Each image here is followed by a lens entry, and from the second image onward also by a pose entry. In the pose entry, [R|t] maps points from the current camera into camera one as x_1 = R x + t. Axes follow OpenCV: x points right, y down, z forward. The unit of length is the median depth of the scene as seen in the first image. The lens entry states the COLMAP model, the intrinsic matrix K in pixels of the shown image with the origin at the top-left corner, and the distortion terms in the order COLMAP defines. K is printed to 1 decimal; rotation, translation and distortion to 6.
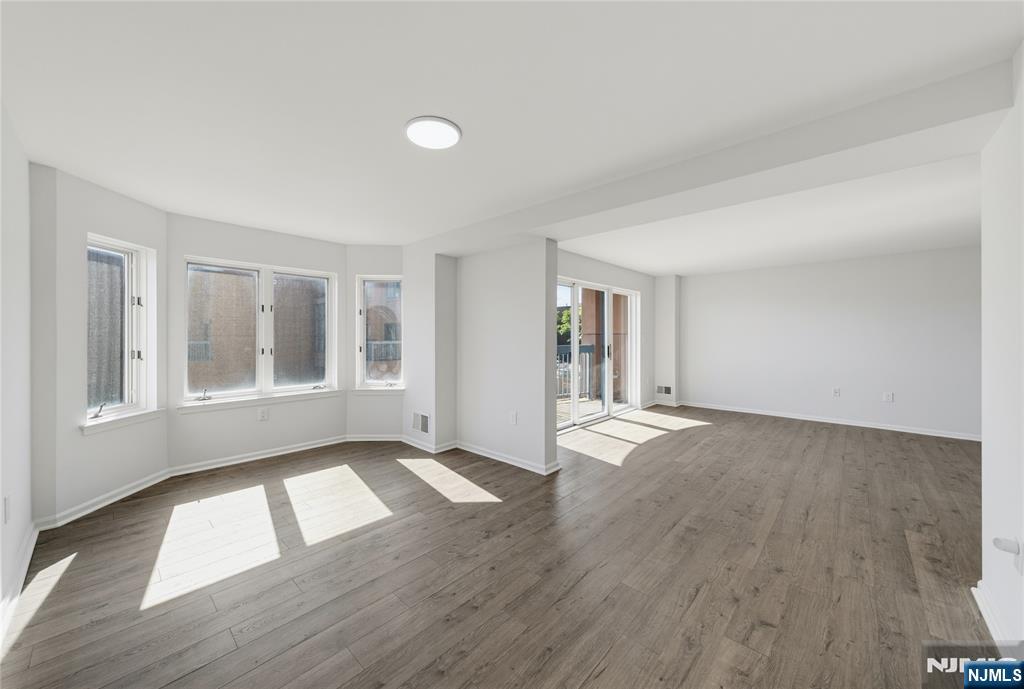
lens RADIAL K [[377.3, 0, 498.1], [0, 377.3, 334.7], [0, 0, 1]] dist [0.006960, -0.000220]
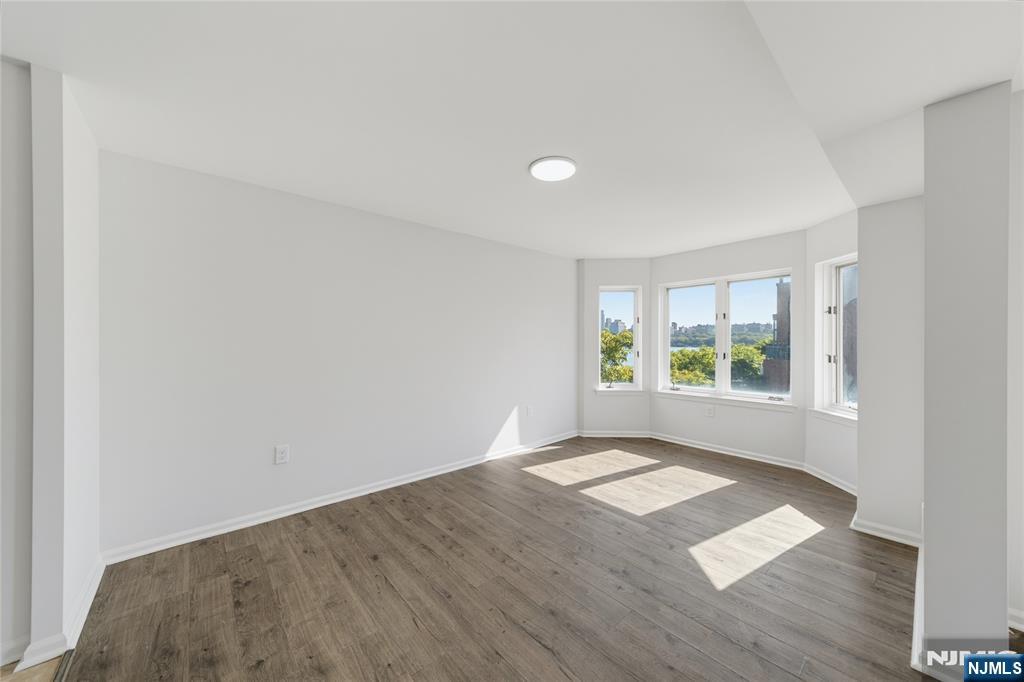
lens RADIAL K [[365.5, 0, 516.3], [0, 365.5, 341.3], [0, 0, 1]] dist [0.009222, -0.000161]
pose [[-0.087193, -0.003025, -0.996187, 0.670322], [0.004158, 0.999986, -0.003401, 0.003073], [0.996183, -0.004439, -0.087179, 0.680290]]
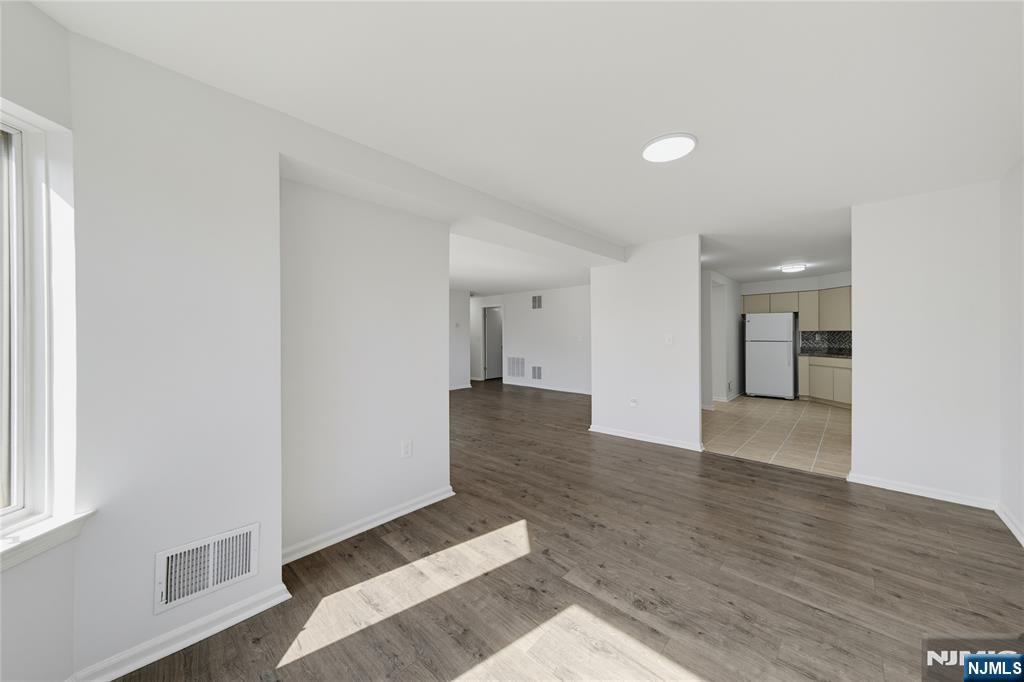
lens RADIAL K [[365.5, 0, 503.3], [0, 365.5, 333.6], [0, 0, 1]] dist [0.009222, -0.000161]
pose [[0.009248, 0.000199, 0.999957, -0.840948], [-0.000214, 1.000000, -0.000197, -0.002349], [-0.999957, -0.000212, 0.009248, 1.010198]]
